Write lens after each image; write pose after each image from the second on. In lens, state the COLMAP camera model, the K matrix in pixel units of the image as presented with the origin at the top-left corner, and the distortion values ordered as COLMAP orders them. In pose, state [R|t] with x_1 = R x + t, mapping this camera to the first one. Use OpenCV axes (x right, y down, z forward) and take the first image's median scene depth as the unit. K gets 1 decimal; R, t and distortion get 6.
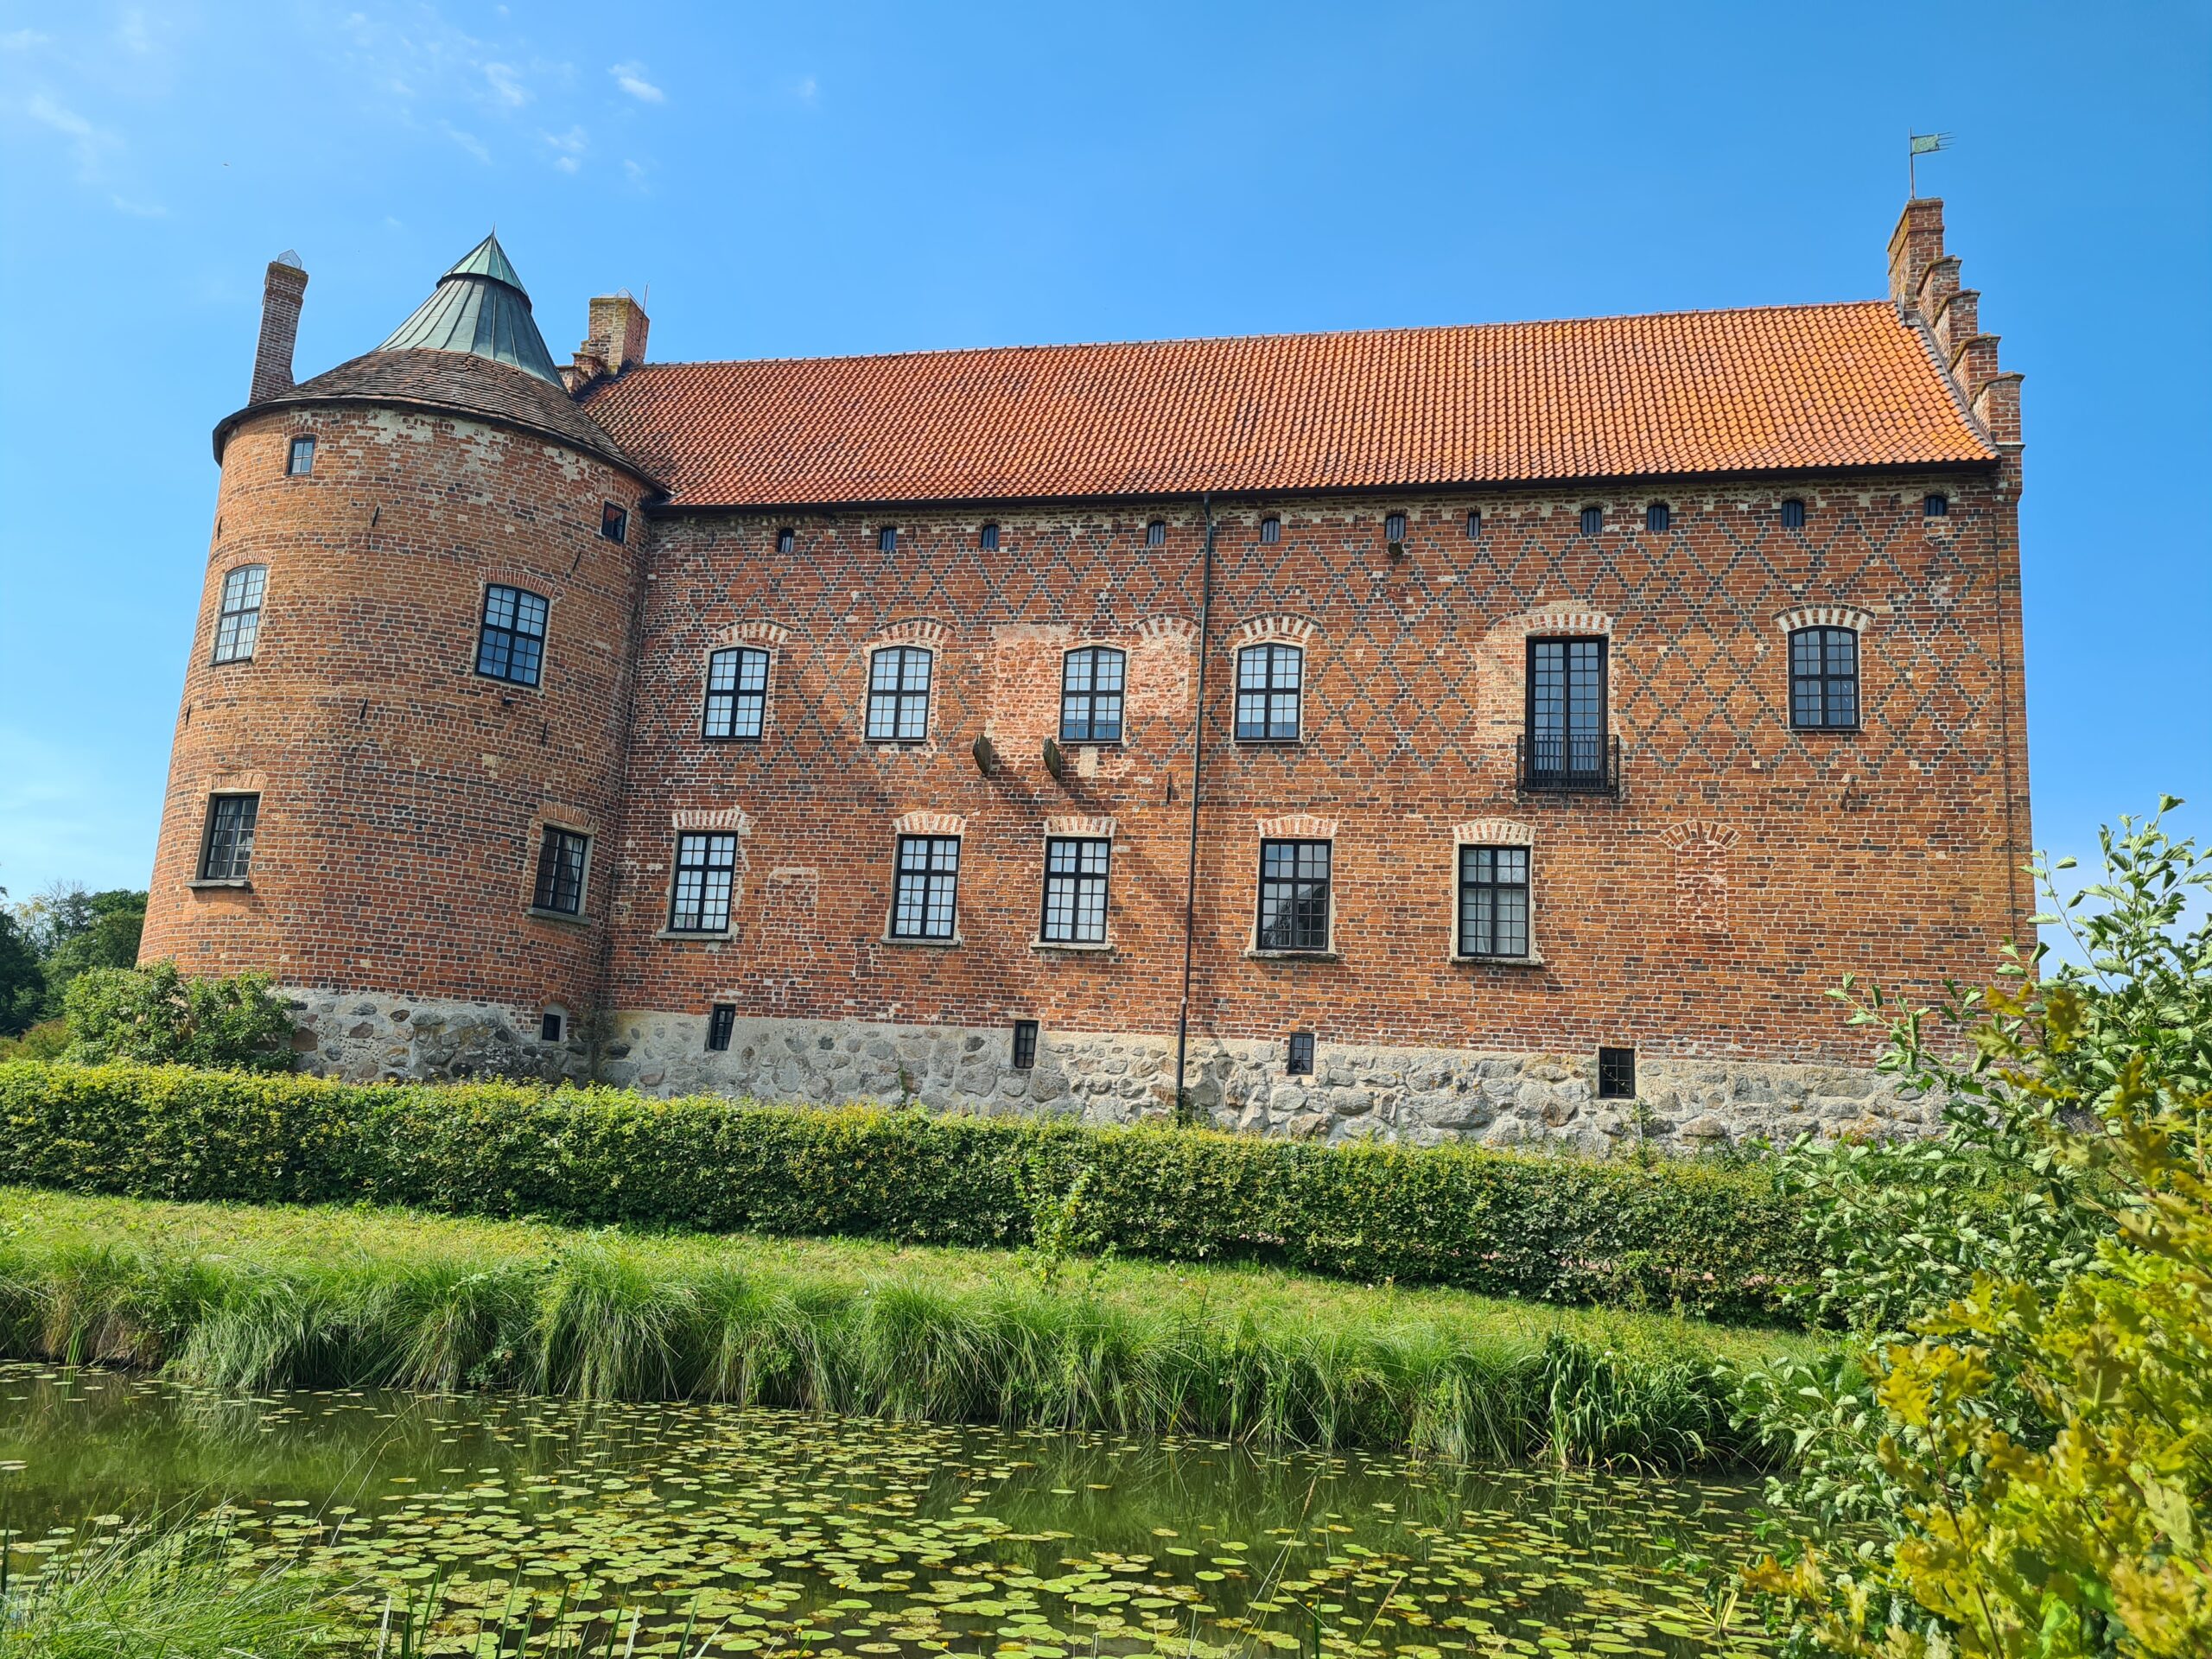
lens RADIAL K [[1675.9, 0, 1111.5], [0, 1675.9, 844.1], [0, 0, 1]] dist [0.057613, -0.016552]
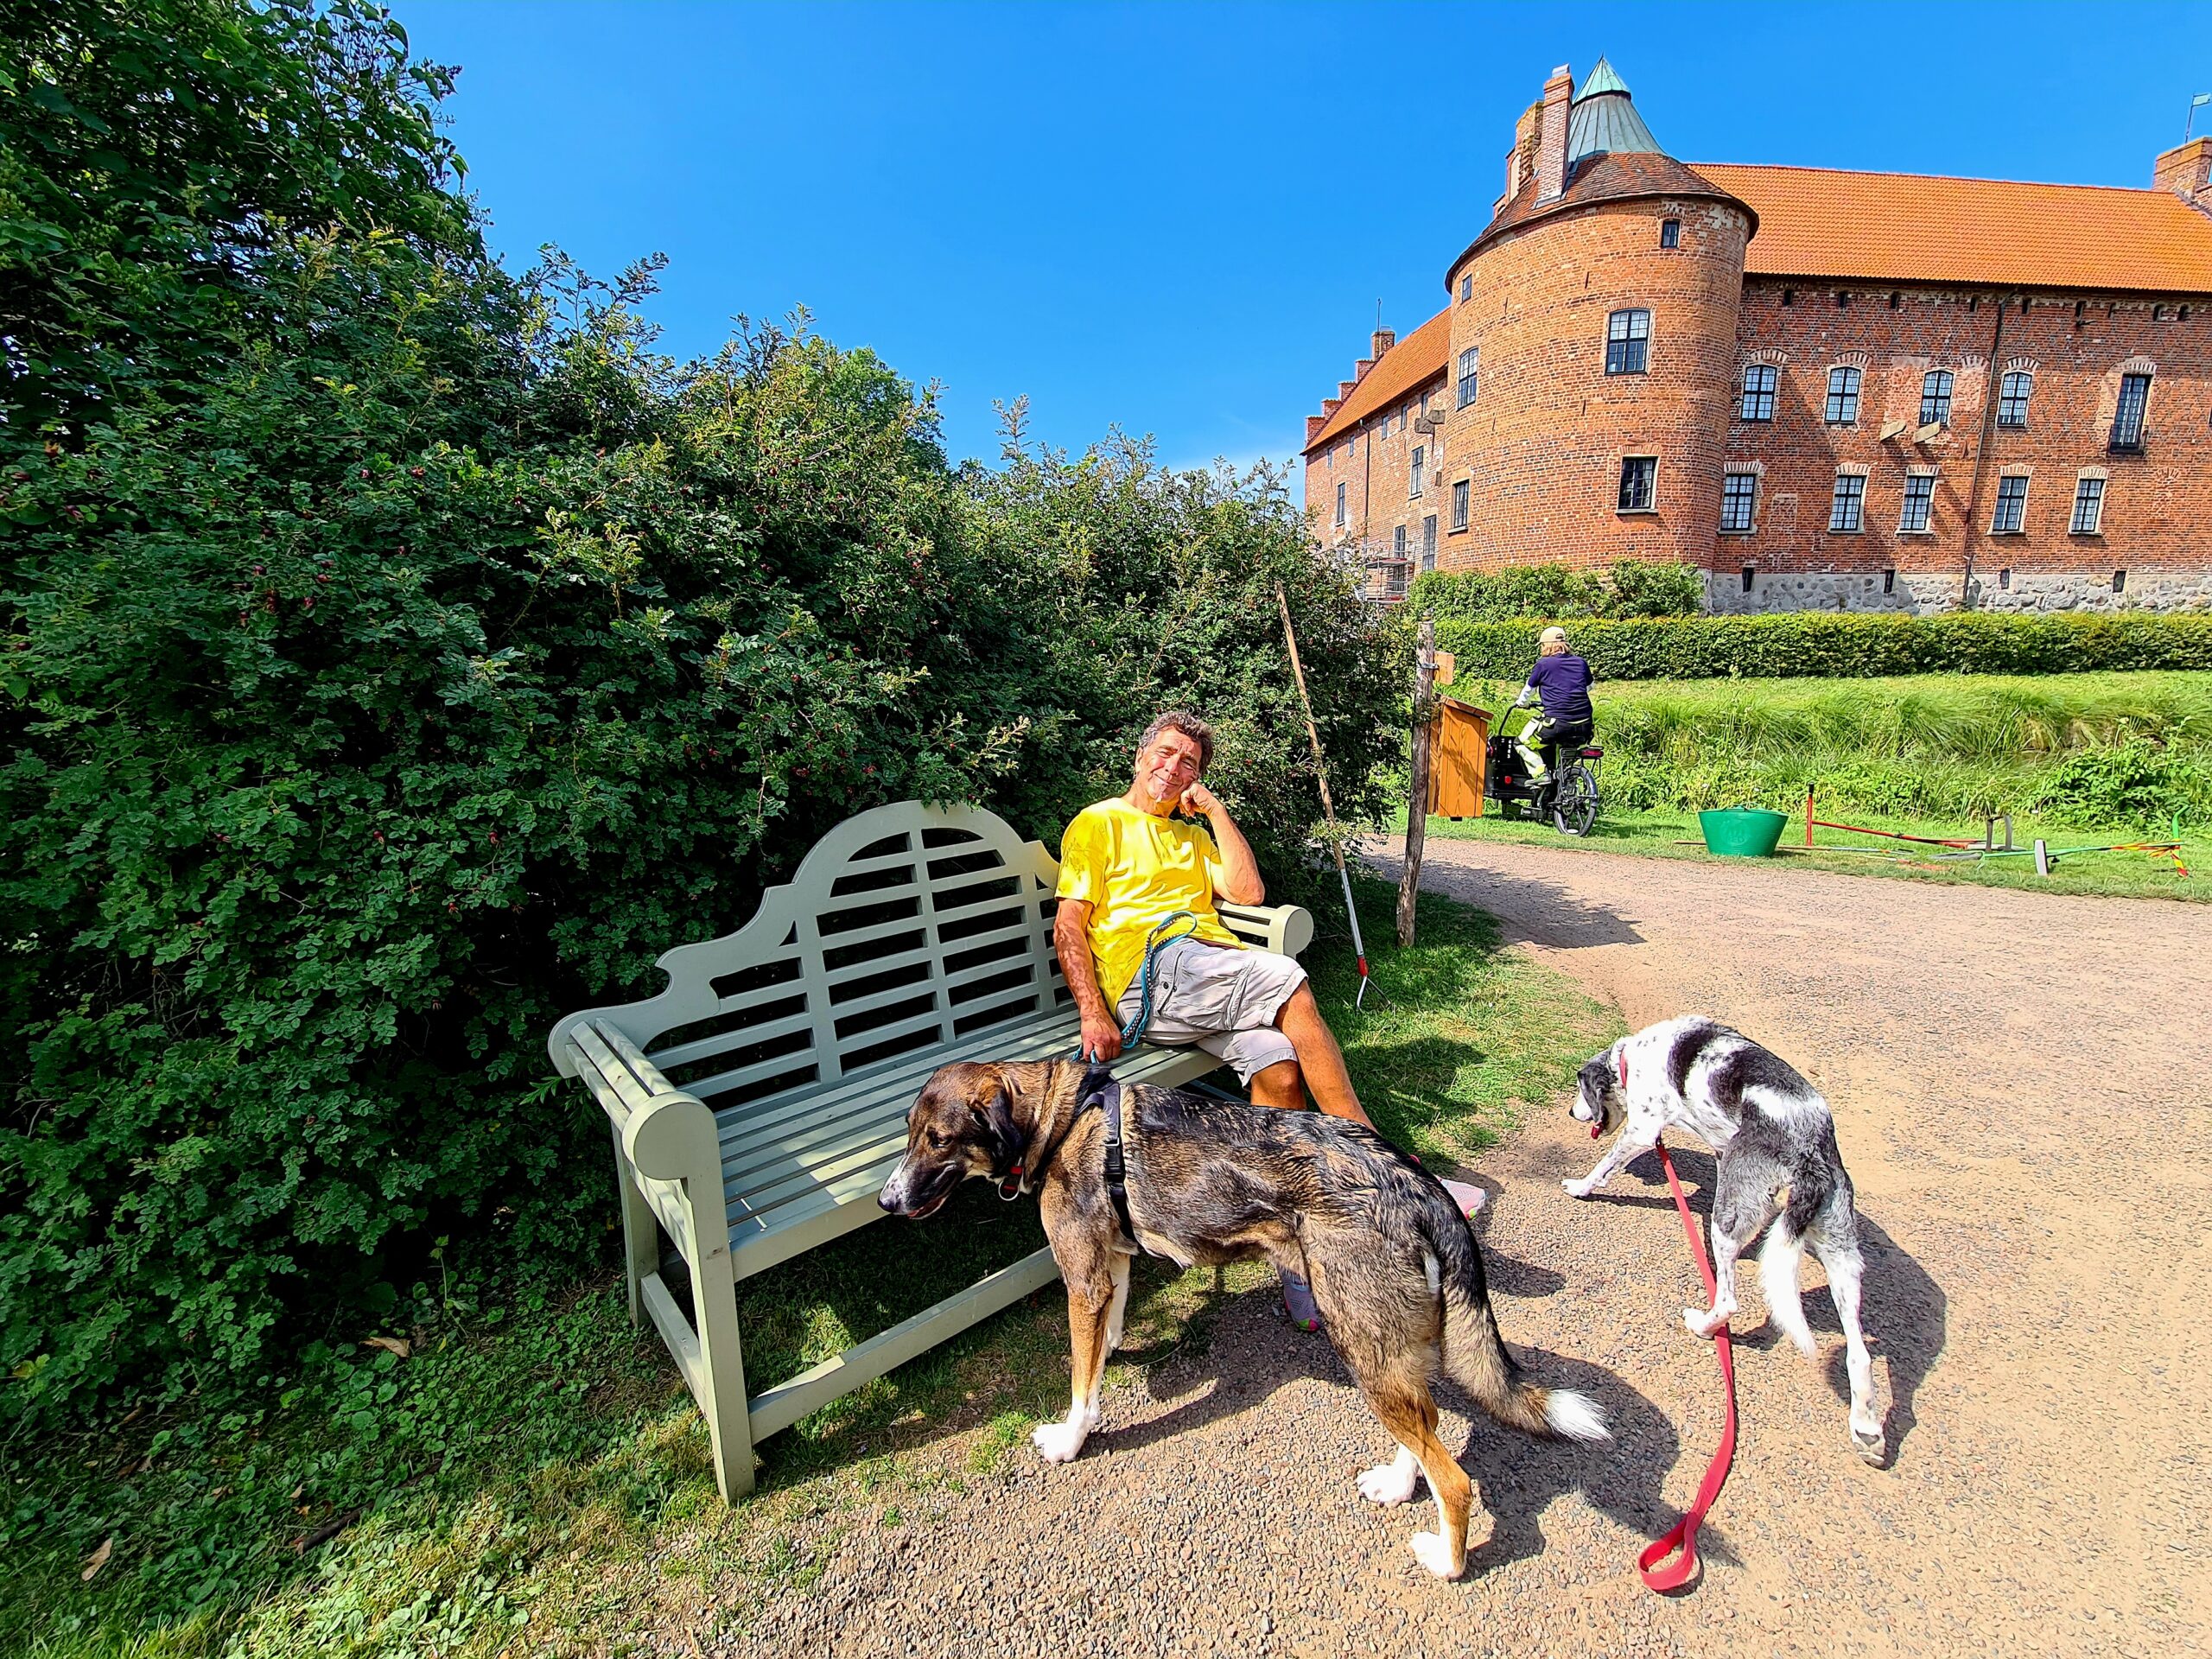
lens RADIAL K [[891.7, 0, 1101.1], [0, 891.7, 837.3], [0, 0, 1]] dist [-0.011873, -0.001271]
pose [[0.950558, -0.135551, 0.279401, -1.342732], [0.014134, 0.917660, 0.397115, -0.040045], [-0.310225, -0.373532, 0.874205, 0.212780]]
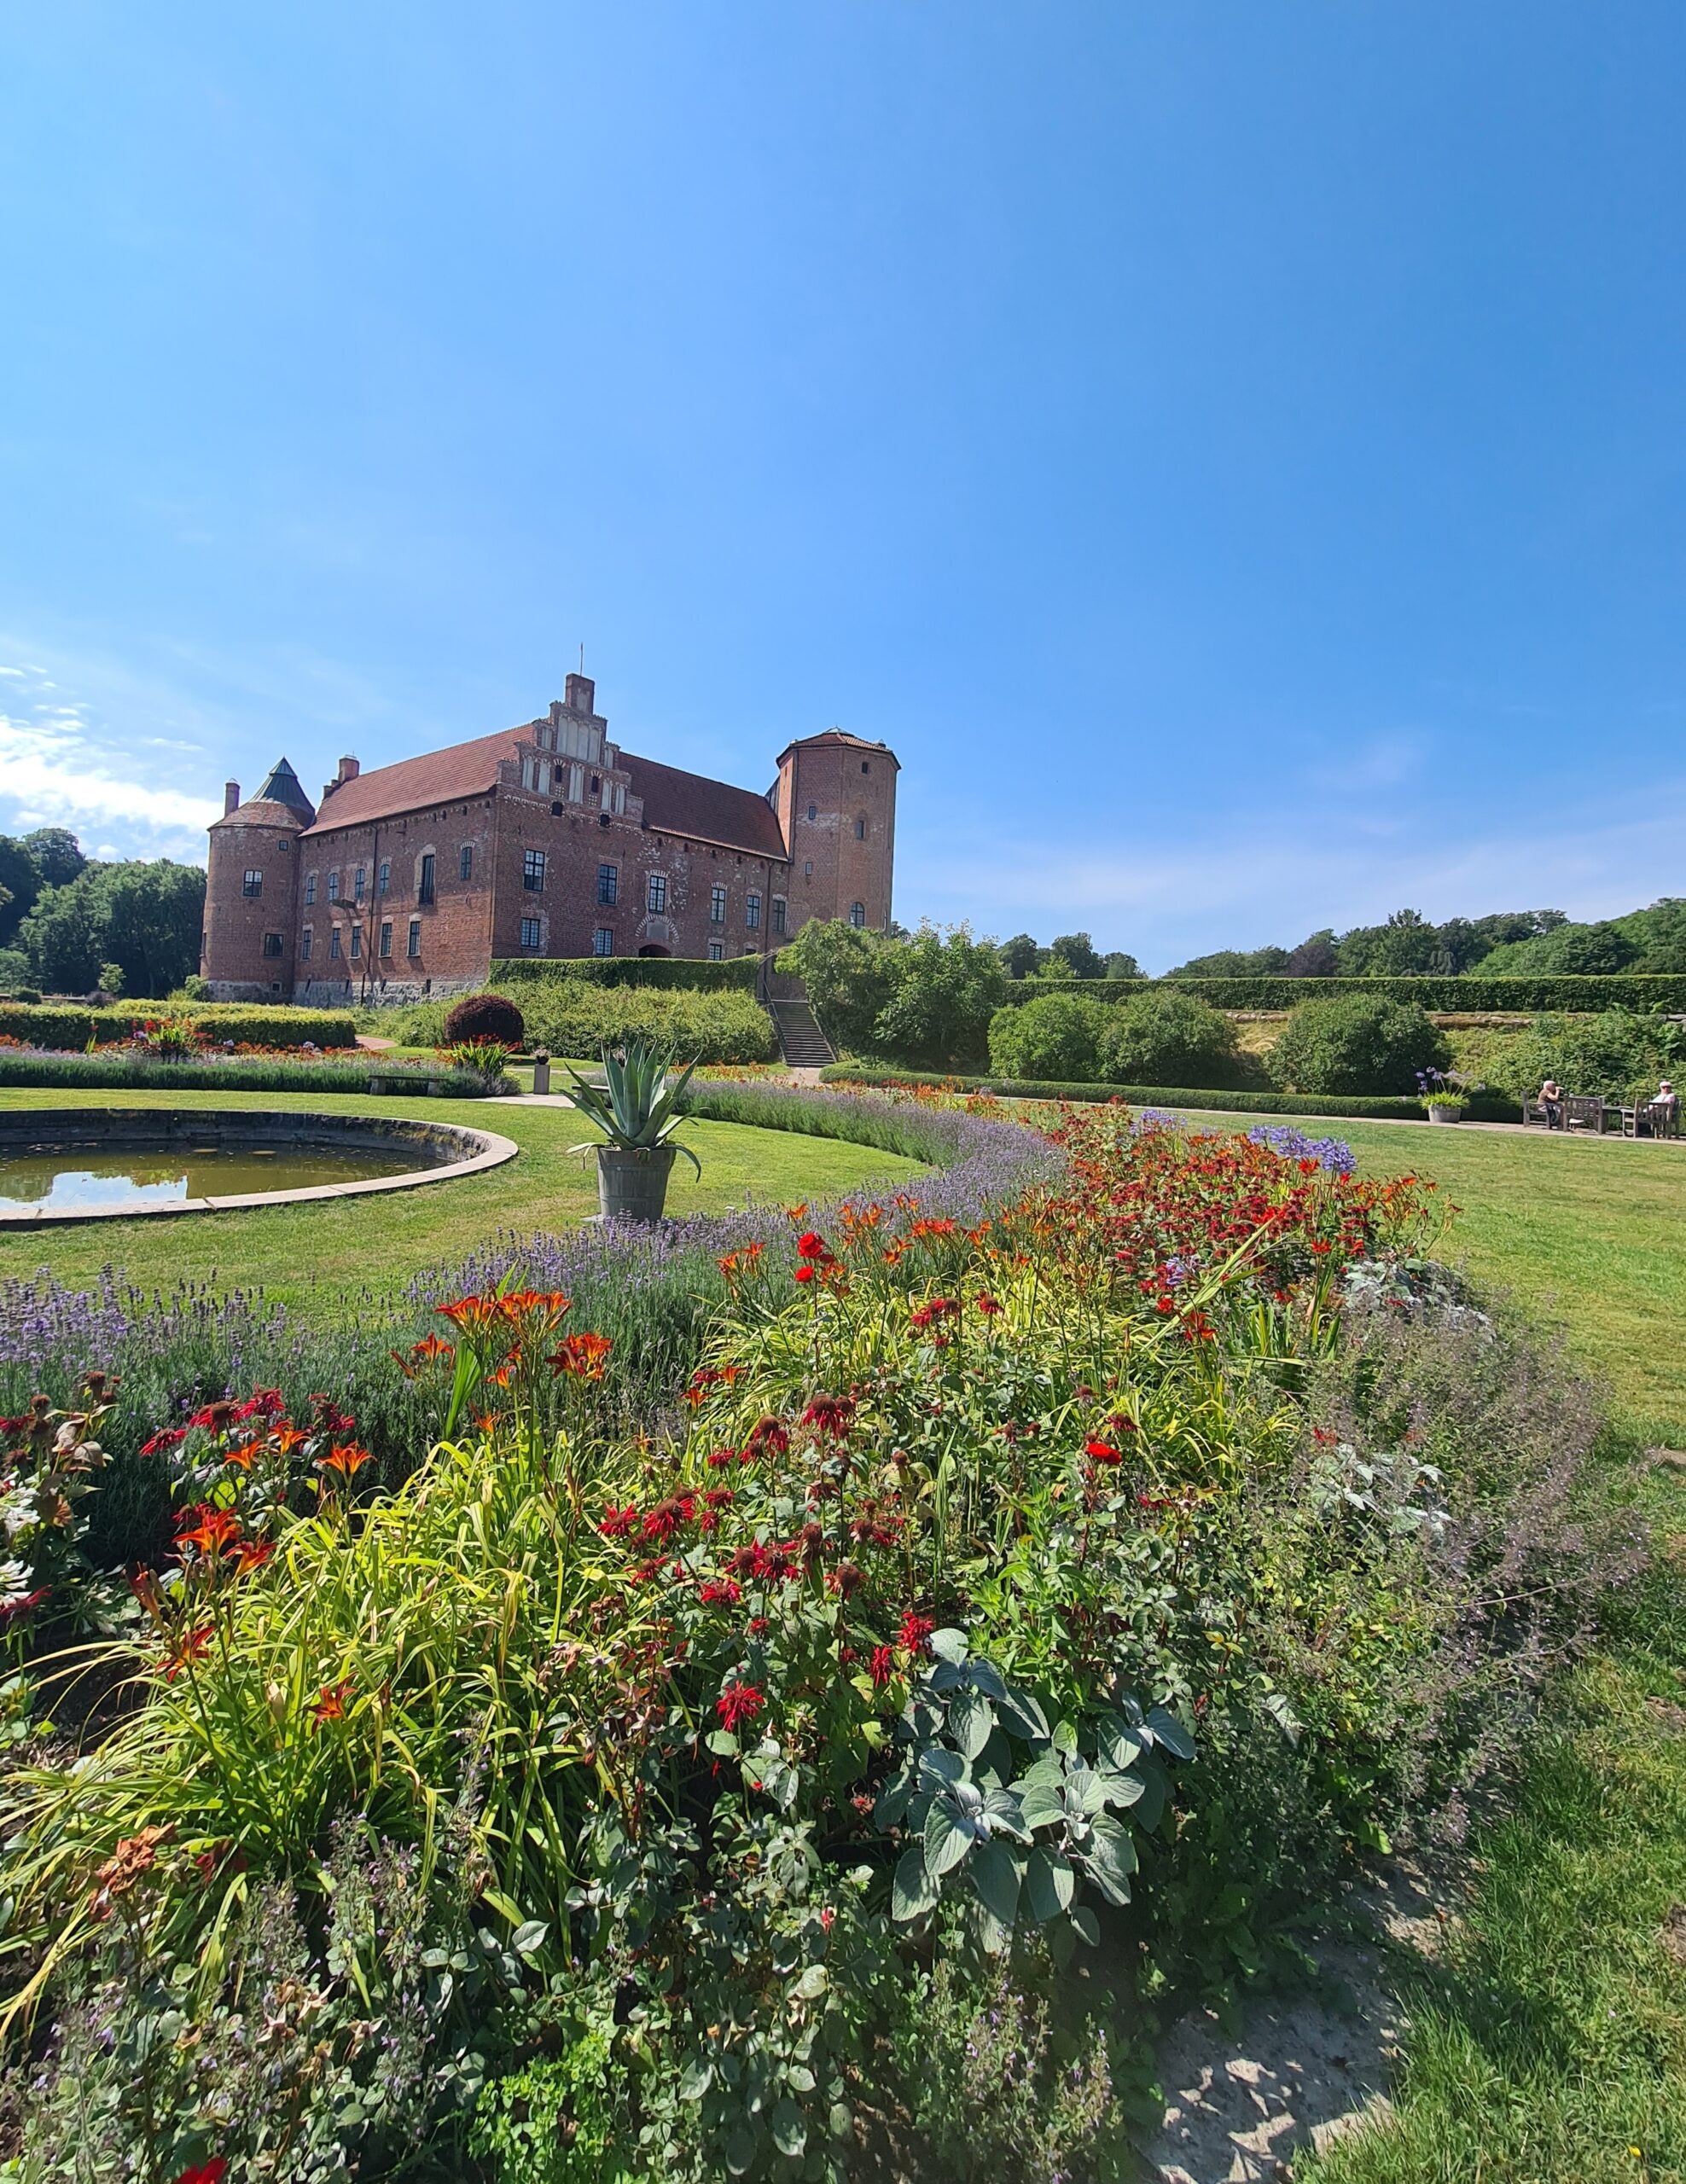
lens RADIAL K [[986.2, 0, 780.4], [0, 986.2, 991.9], [0, 0, 1]] dist [-0.016991, 0.000026]
pose [[0.871973, -0.043447, -0.487622, 1.747588], [0.105070, 0.989452, 0.099726, 0.020024], [0.478146, -0.138193, 0.867340, -0.365547]]
